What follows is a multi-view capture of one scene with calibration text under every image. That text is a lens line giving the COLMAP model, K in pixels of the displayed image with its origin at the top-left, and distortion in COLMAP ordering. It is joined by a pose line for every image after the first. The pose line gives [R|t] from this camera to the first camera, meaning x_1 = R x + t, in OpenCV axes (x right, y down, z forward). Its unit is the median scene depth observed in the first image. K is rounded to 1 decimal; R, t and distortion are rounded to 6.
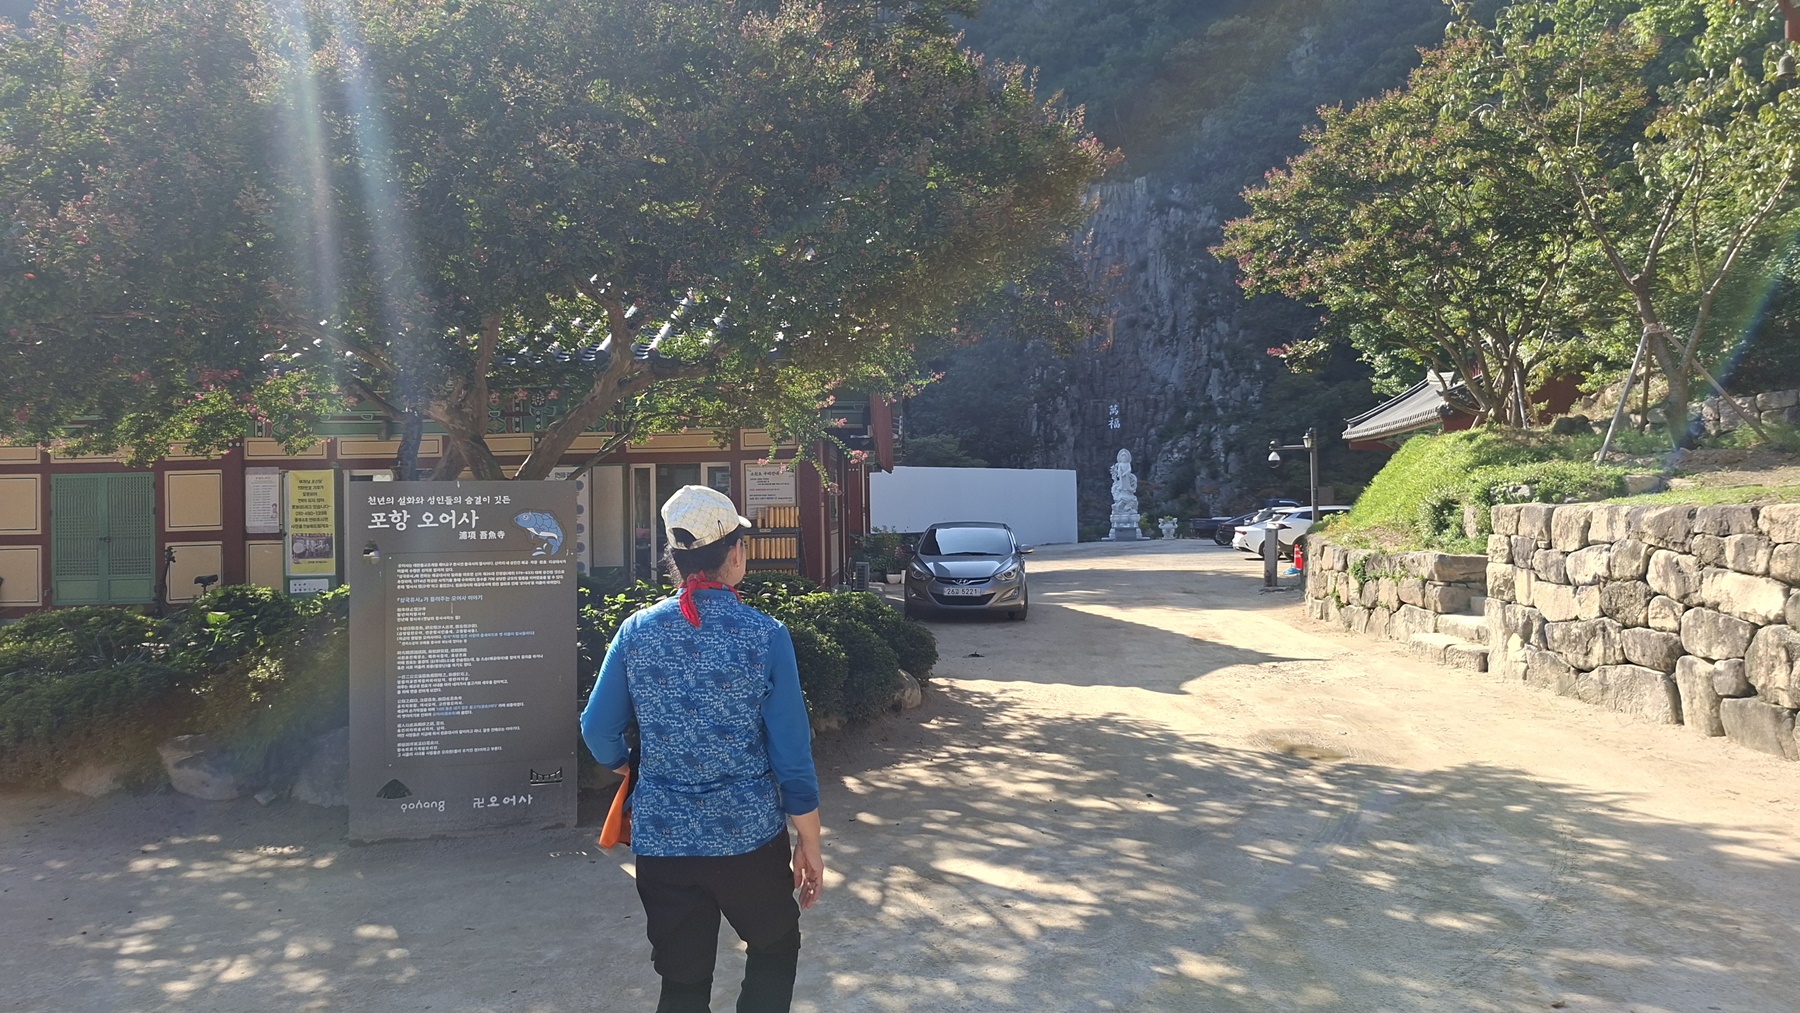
lens RADIAL K [[1233.7, 0, 897.0], [0, 1233.7, 471.0], [0, 0, 1]] dist [0.165070, -0.331680]
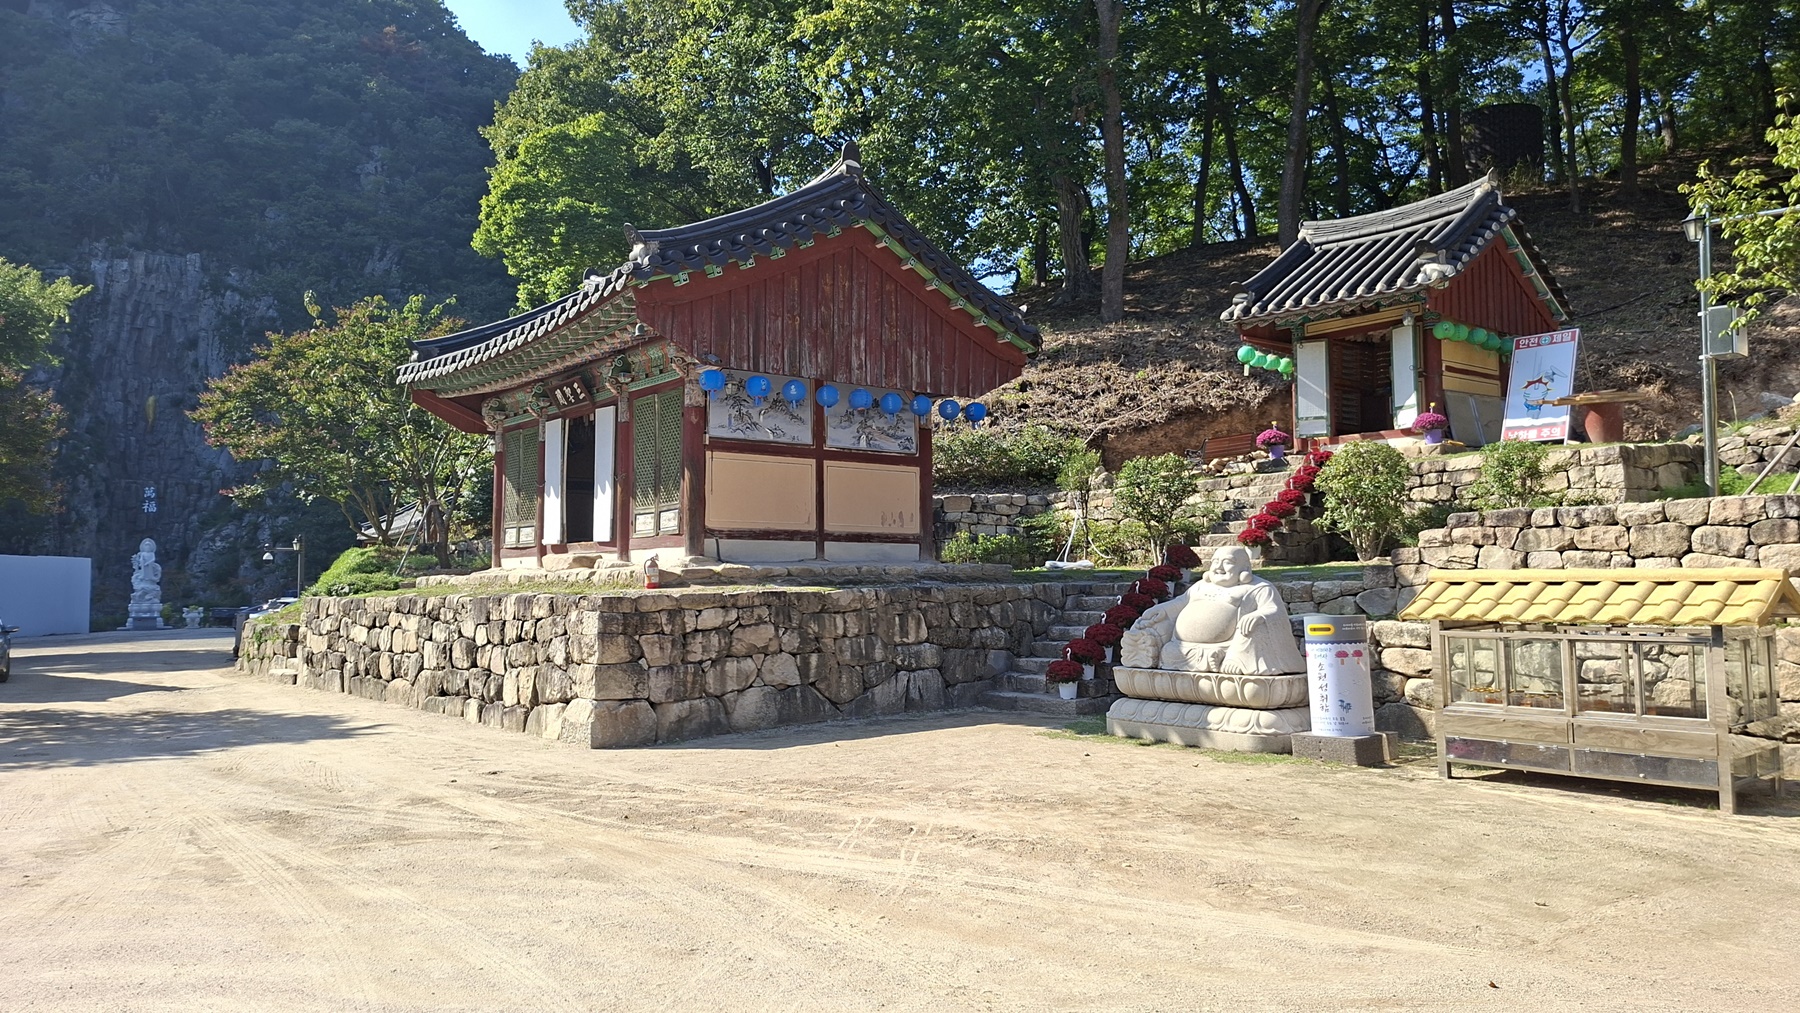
lens RADIAL K [[1229.9, 0, 928.0], [0, 1229.9, 512.9], [0, 0, 1]] dist [0.096068, -0.124438]
pose [[0.750269, 0.050052, 0.659236, -0.007958], [-0.024805, 0.998559, -0.047584, -0.003443], [-0.660667, 0.019348, 0.750429, -0.107989]]
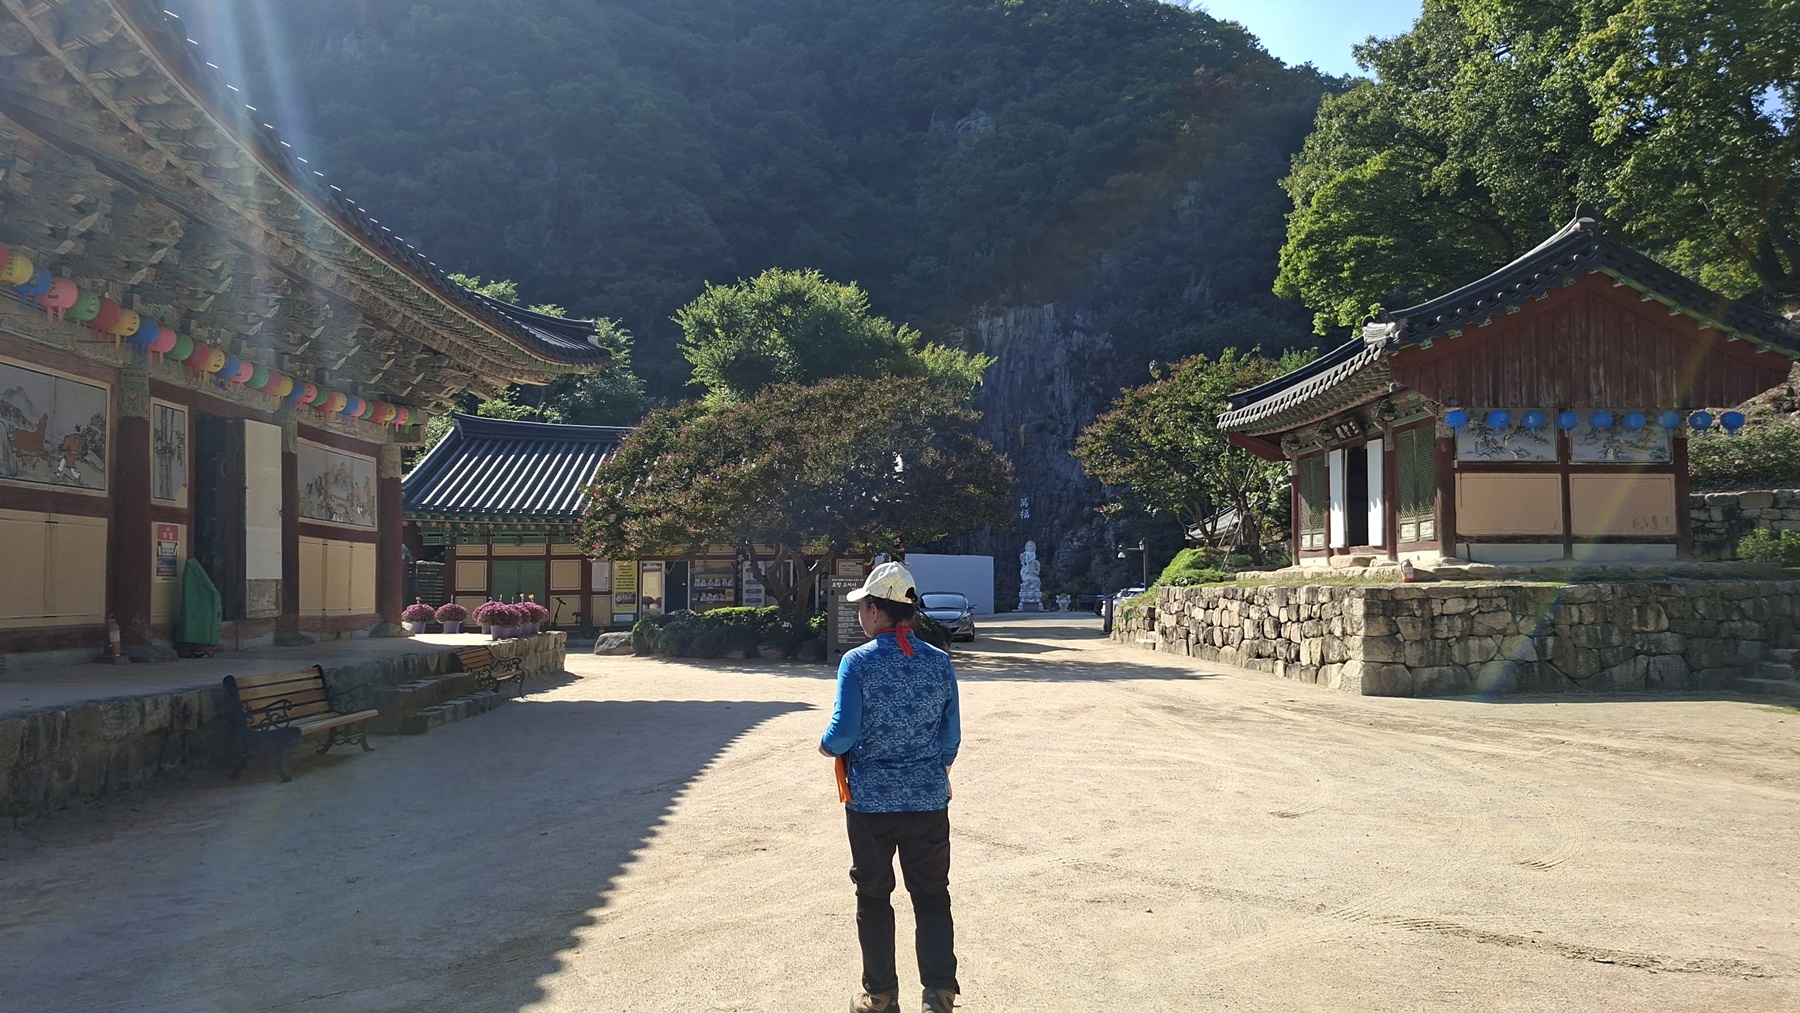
lens RADIAL K [[1232.5, 0, 873.9], [0, 1232.5, 510.2], [0, 0, 1]] dist [0.145719, -0.223616]
pose [[0.998552, 0.018455, 0.050528, -0.025964], [-0.016907, 0.999380, -0.030889, -0.004319], [-0.051067, 0.029990, 0.998245, -0.159208]]
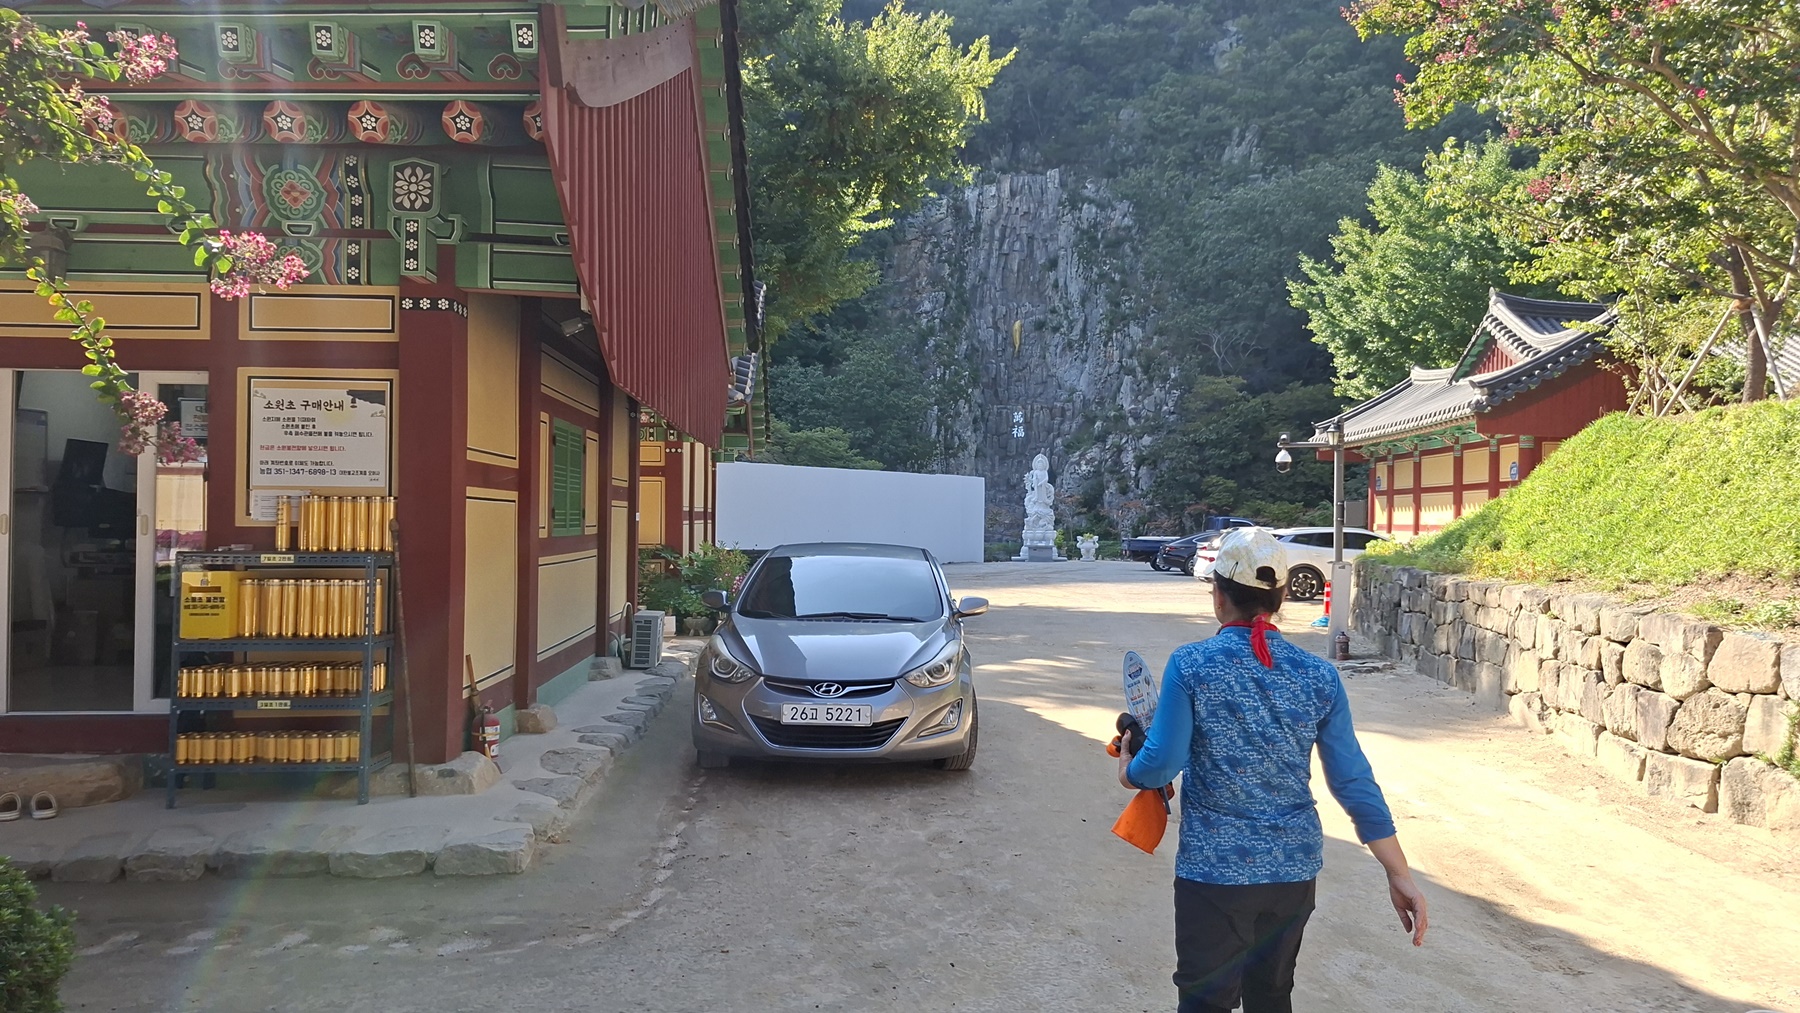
lens RADIAL K [[1229.9, 0, 928.0], [0, 1229.9, 512.9], [0, 0, 1]] dist [0.096068, -0.124438]
pose [[0.993172, 0.030037, 0.112726, 0.005940], [-0.032918, 0.999175, 0.023779, 0.003024], [-0.111918, -0.027328, 0.993342, 0.093778]]
